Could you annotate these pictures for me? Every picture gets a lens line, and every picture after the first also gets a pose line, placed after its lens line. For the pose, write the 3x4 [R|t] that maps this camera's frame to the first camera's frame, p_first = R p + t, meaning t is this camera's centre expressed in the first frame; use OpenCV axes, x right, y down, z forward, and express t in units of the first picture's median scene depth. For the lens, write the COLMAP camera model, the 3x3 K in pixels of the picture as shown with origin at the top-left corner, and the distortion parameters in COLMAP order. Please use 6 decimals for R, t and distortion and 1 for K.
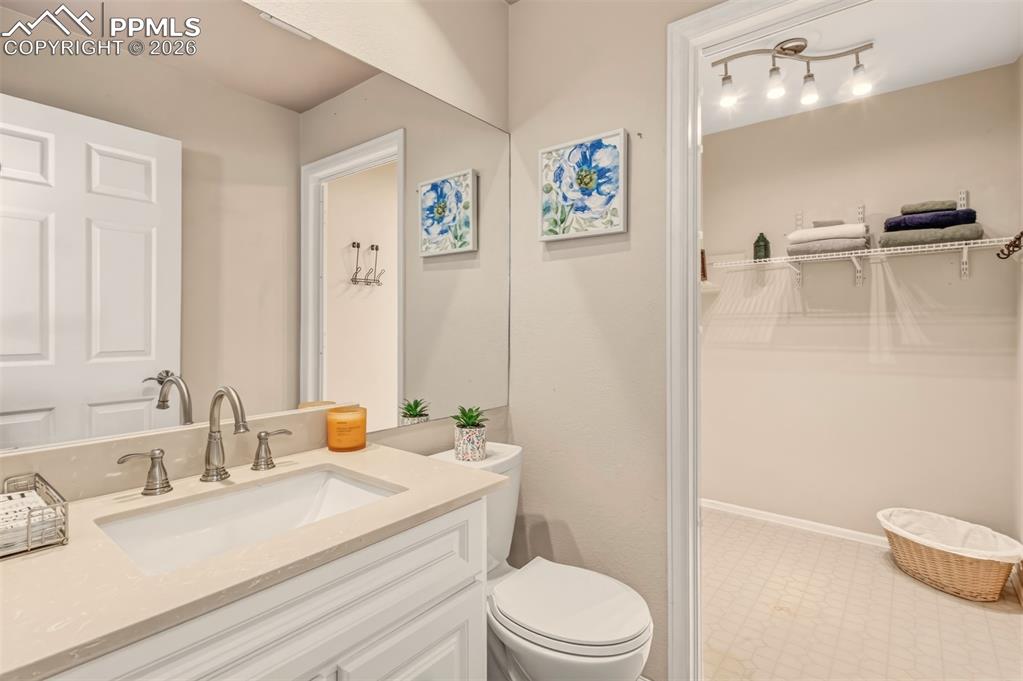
lens RADIAL K [[476.3, 0, 511.8], [0, 476.3, 337.2], [0, 0, 1]] dist [-0.000711, -0.001505]
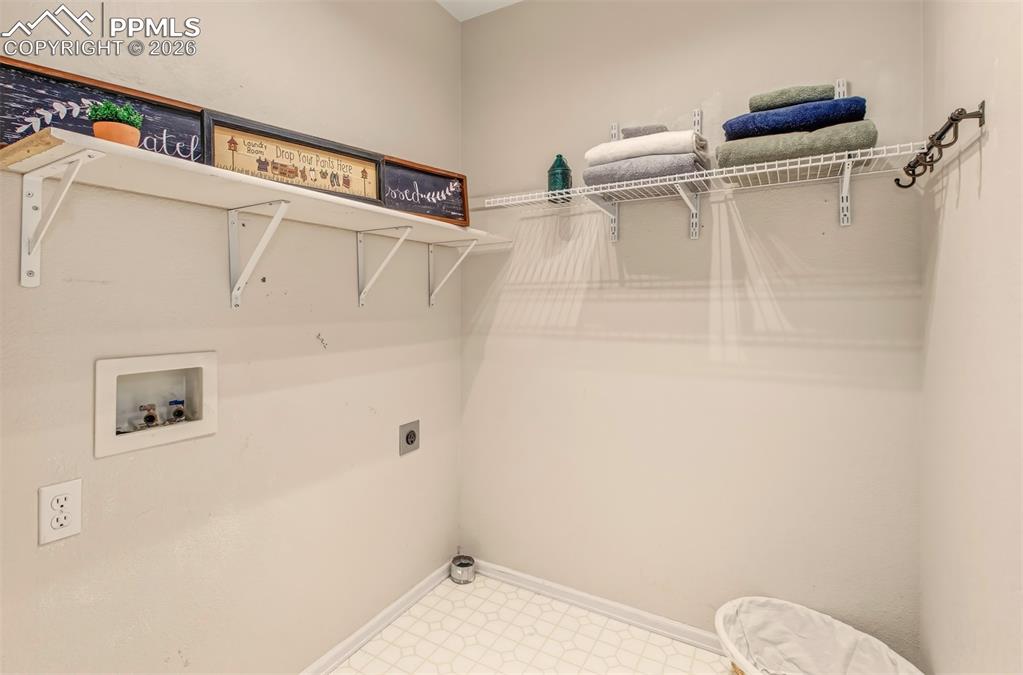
lens RADIAL K [[466.1, 0, 510.1], [0, 466.1, 311.6], [0, 0, 1]] dist [0.003862, 0.000403]
pose [[0.987661, -0.002873, 0.156583, 0.416874], [0.002539, 0.999994, 0.002335, -0.013166], [-0.156589, -0.001909, 0.987662, 0.456098]]
